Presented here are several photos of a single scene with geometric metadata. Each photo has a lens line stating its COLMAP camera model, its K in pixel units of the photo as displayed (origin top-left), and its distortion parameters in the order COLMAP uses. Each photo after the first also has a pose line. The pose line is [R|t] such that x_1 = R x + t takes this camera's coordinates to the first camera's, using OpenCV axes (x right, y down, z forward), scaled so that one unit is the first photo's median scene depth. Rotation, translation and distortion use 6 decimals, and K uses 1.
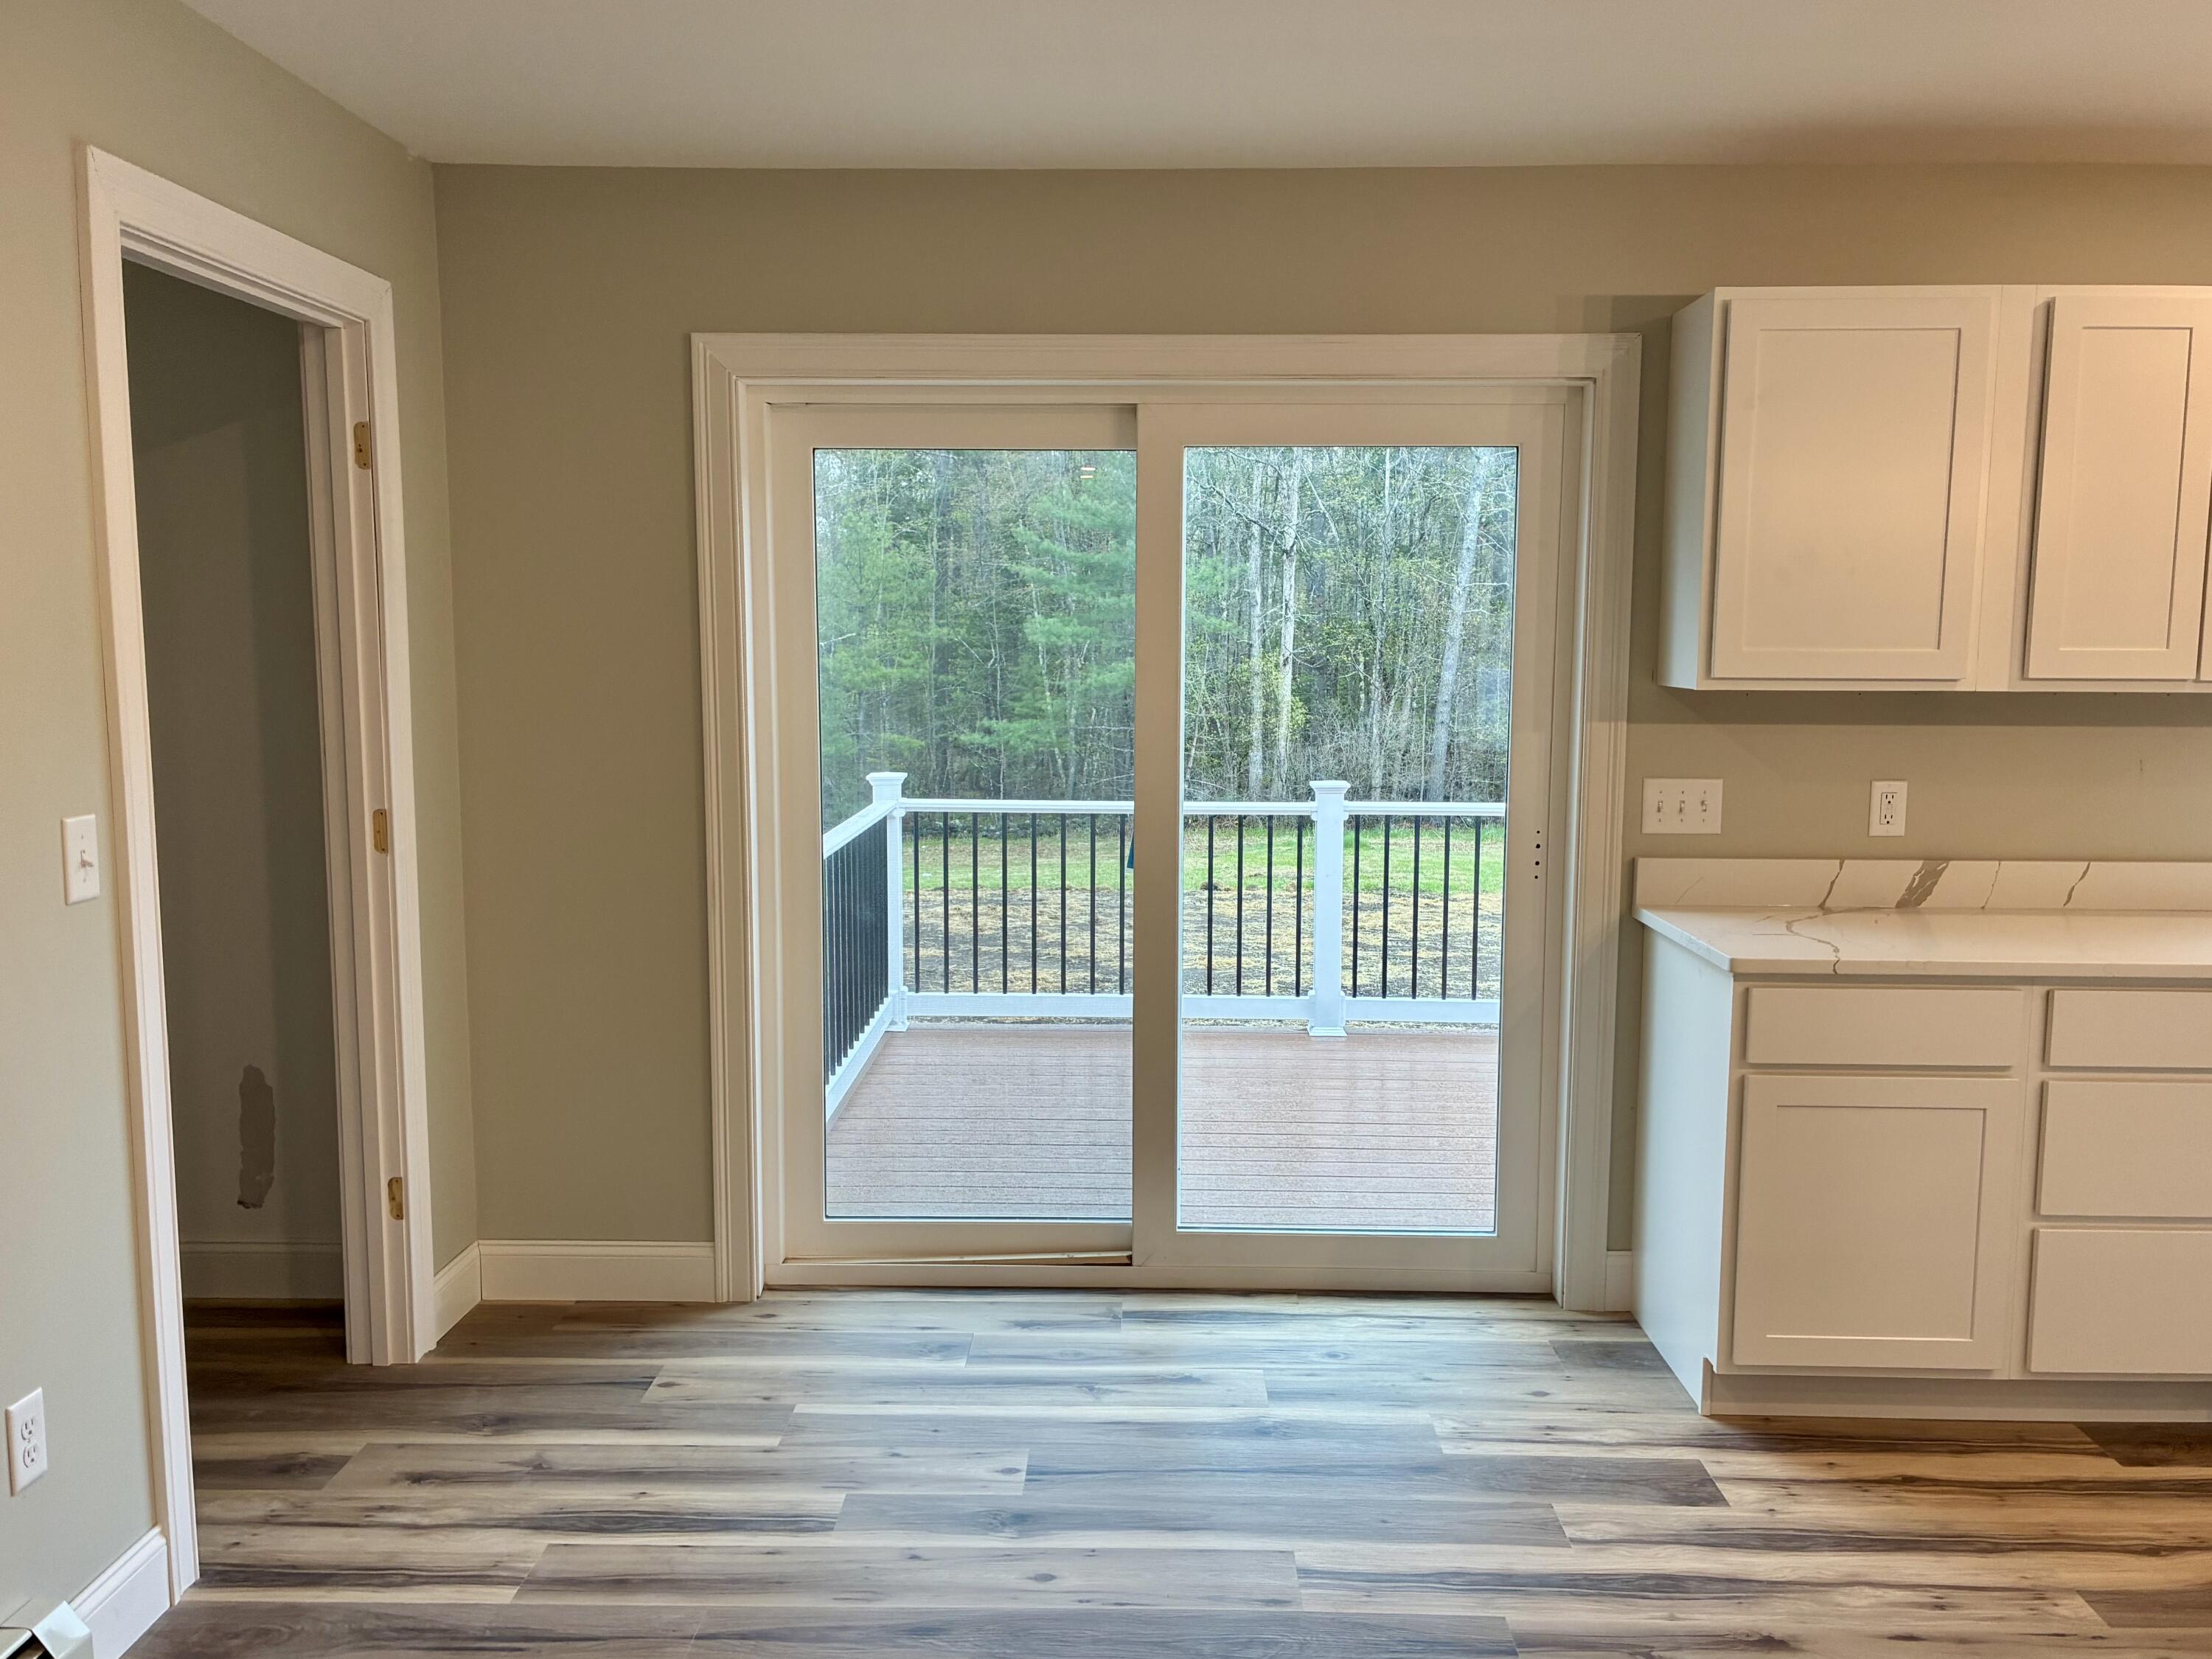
lens RADIAL K [[1664.9, 0, 1104.4], [0, 1664.9, 833.7], [0, 0, 1]] dist [0.048881, -0.053086]
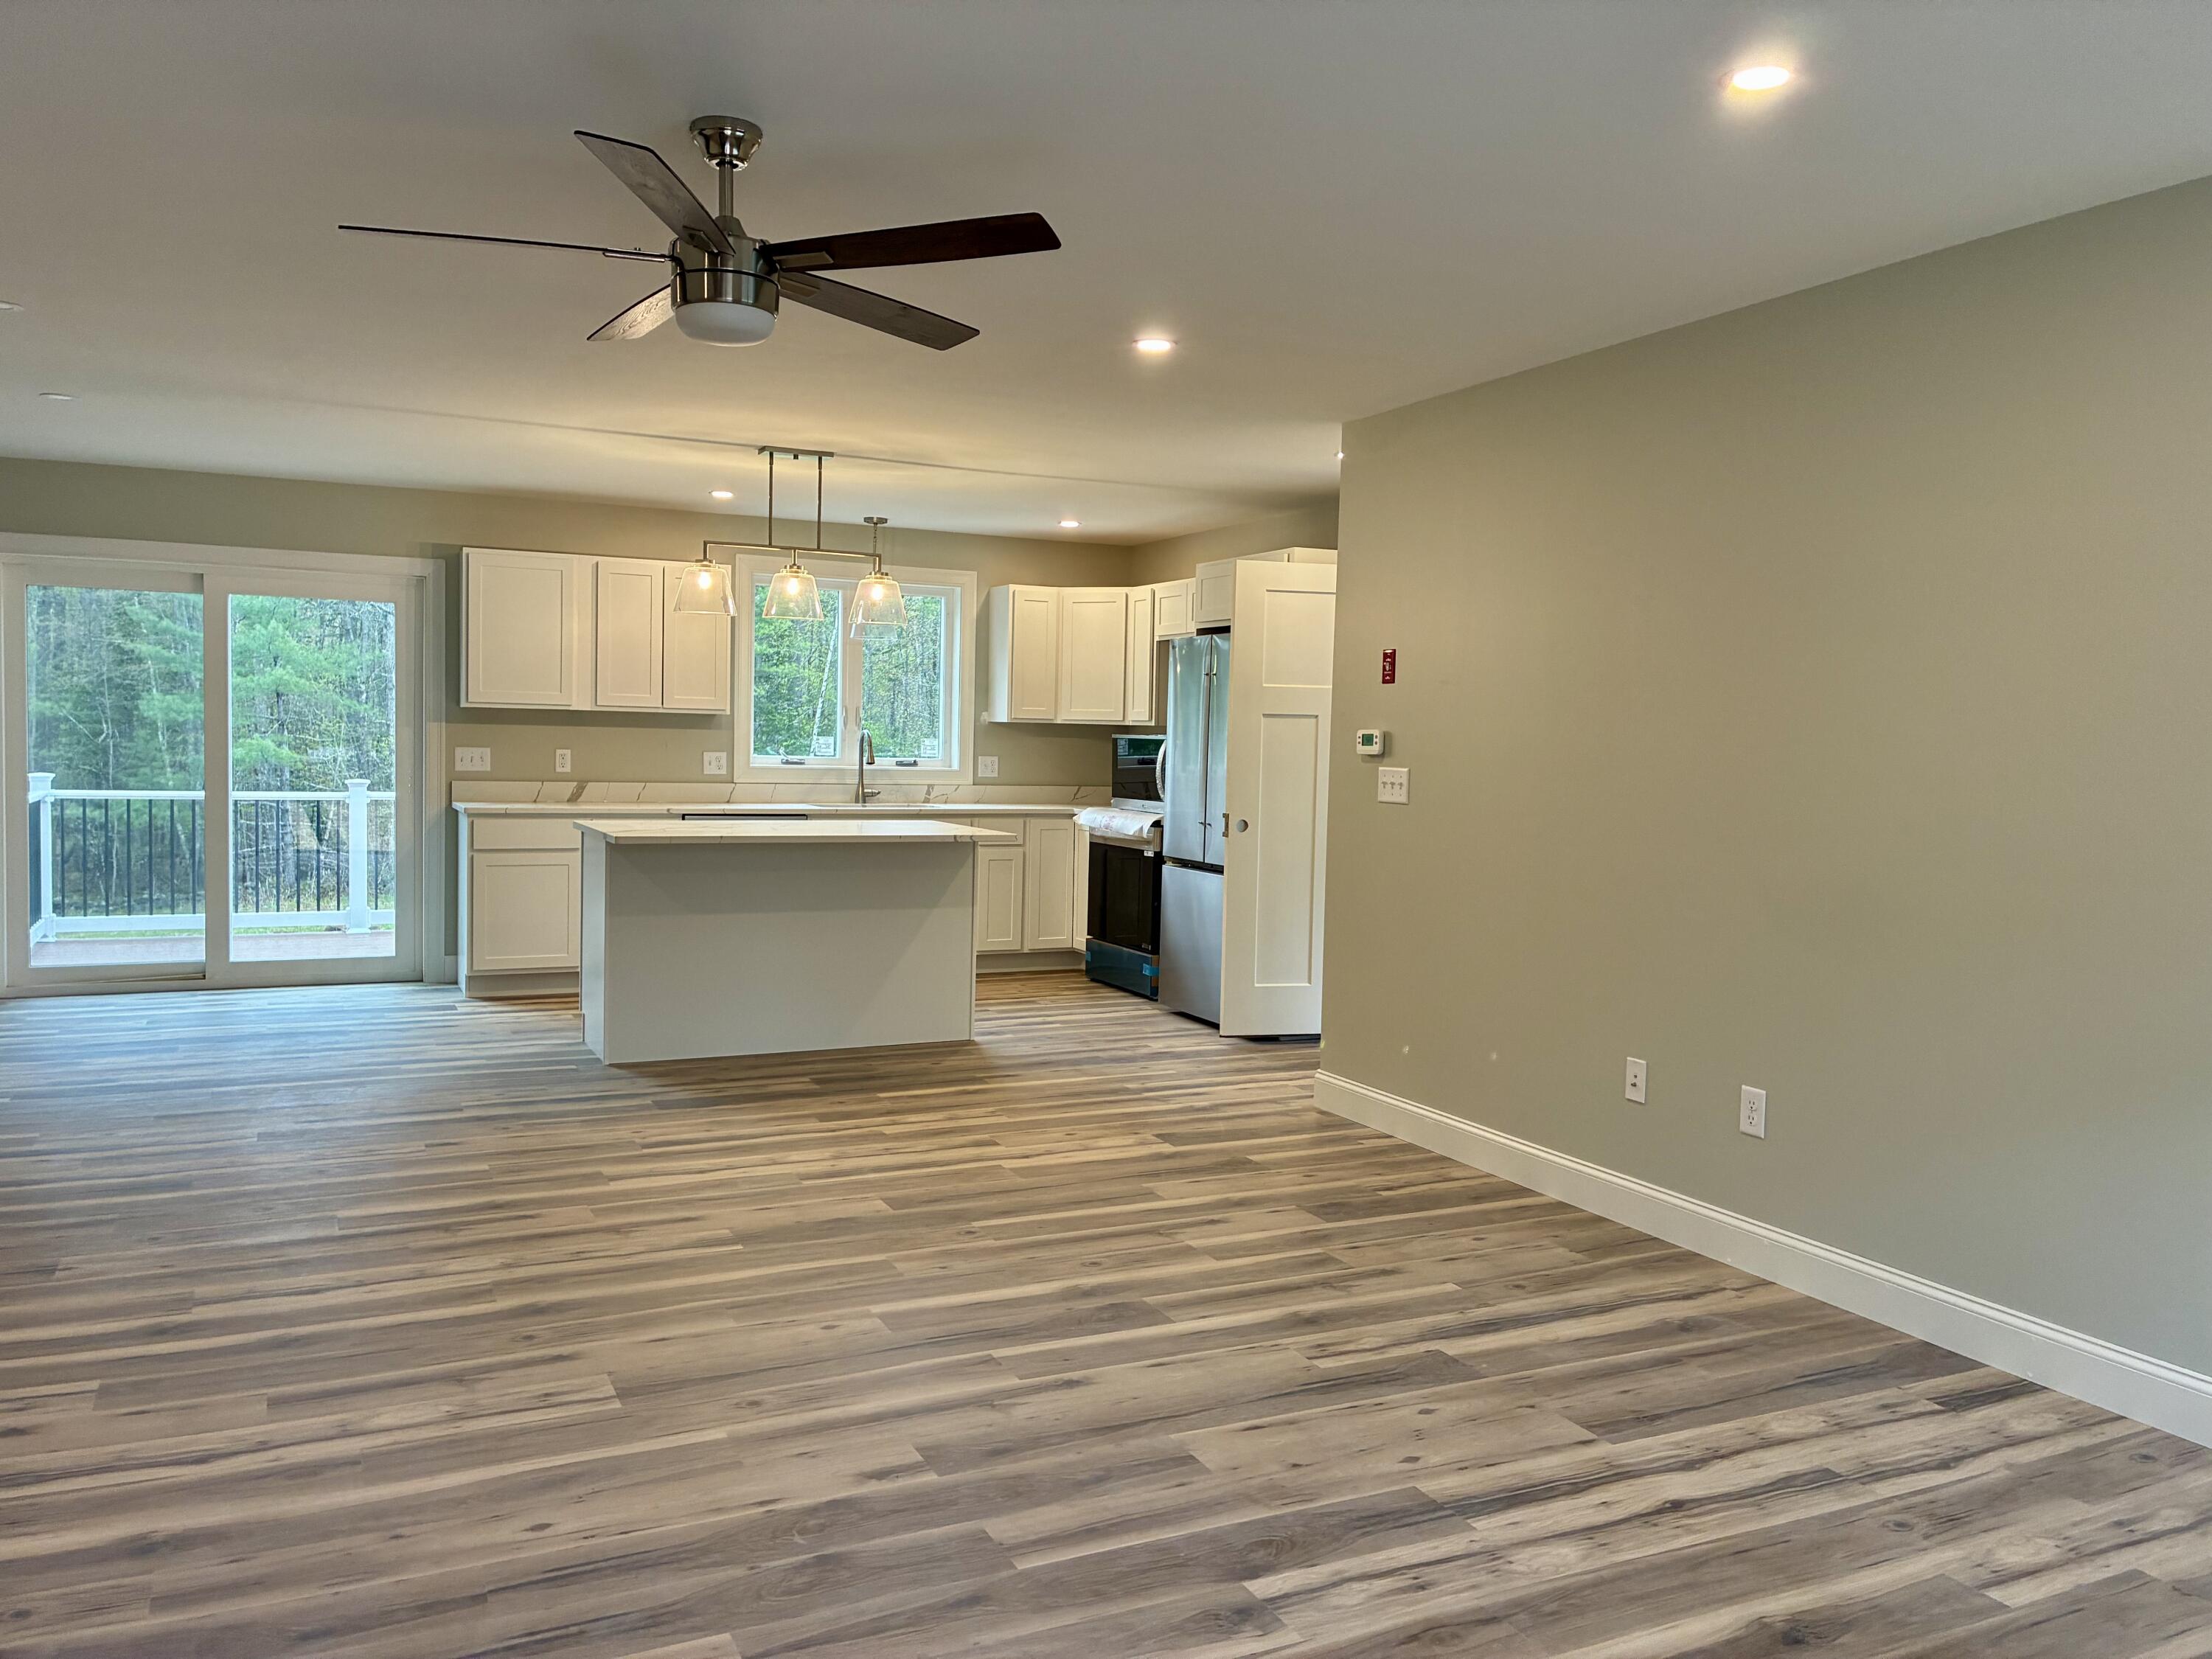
lens RADIAL K [[1664.9, 0, 1123.9], [0, 1664.9, 827.8], [0, 0, 1]] dist [0.048881, -0.053086]
pose [[0.886494, -0.009182, 0.462649, 0.037447], [0.037833, 0.997894, -0.052689, 0.133138], [-0.461191, 0.064212, 0.884974, -0.835235]]
